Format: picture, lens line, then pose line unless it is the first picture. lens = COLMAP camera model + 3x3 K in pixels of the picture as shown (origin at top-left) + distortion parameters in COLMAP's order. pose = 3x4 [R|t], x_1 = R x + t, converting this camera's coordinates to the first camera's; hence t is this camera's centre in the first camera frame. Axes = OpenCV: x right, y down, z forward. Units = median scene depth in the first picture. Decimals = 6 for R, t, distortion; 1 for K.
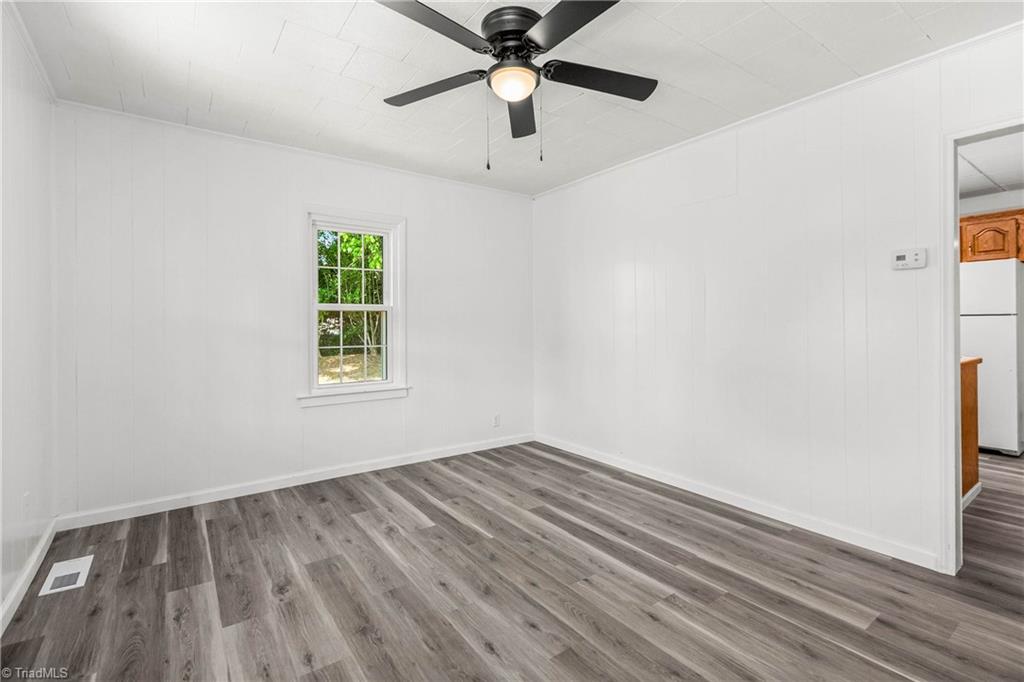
lens RADIAL K [[478.7, 0, 510.0], [0, 478.7, 323.9], [0, 0, 1]] dist [0.002298, 0.001551]
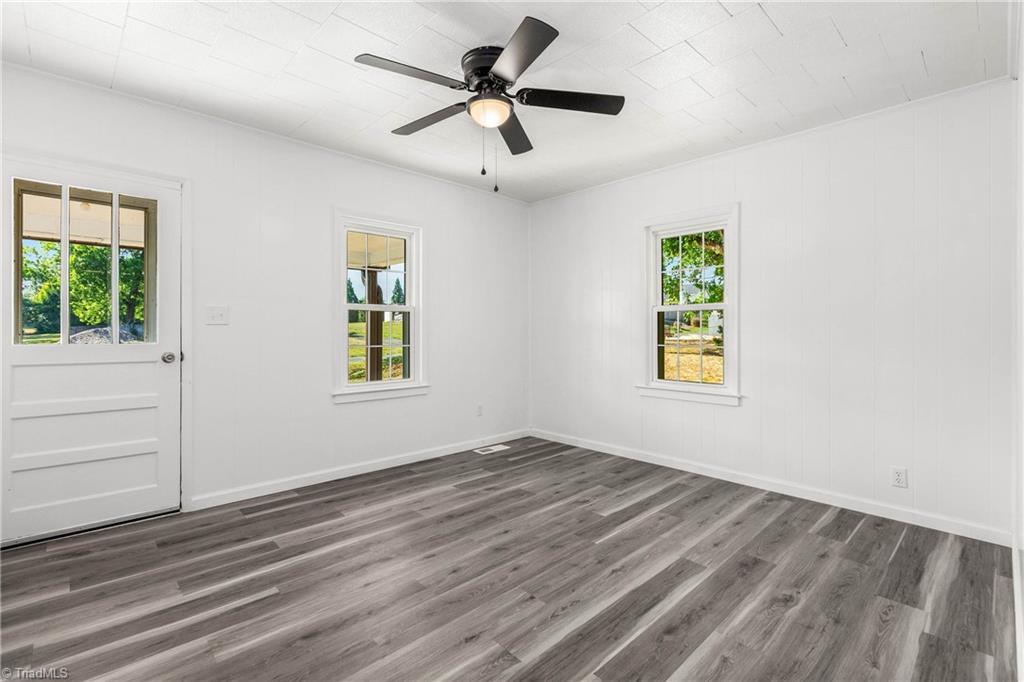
lens RADIAL K [[478.7, 0, 509.9], [0, 478.7, 333.9], [0, 0, 1]] dist [0.002298, 0.001551]
pose [[0.100317, 0.011875, -0.994885, 0.826094], [0.002138, 0.999924, 0.012150, 0.010137], [0.994953, -0.003346, 0.100284, 0.667997]]
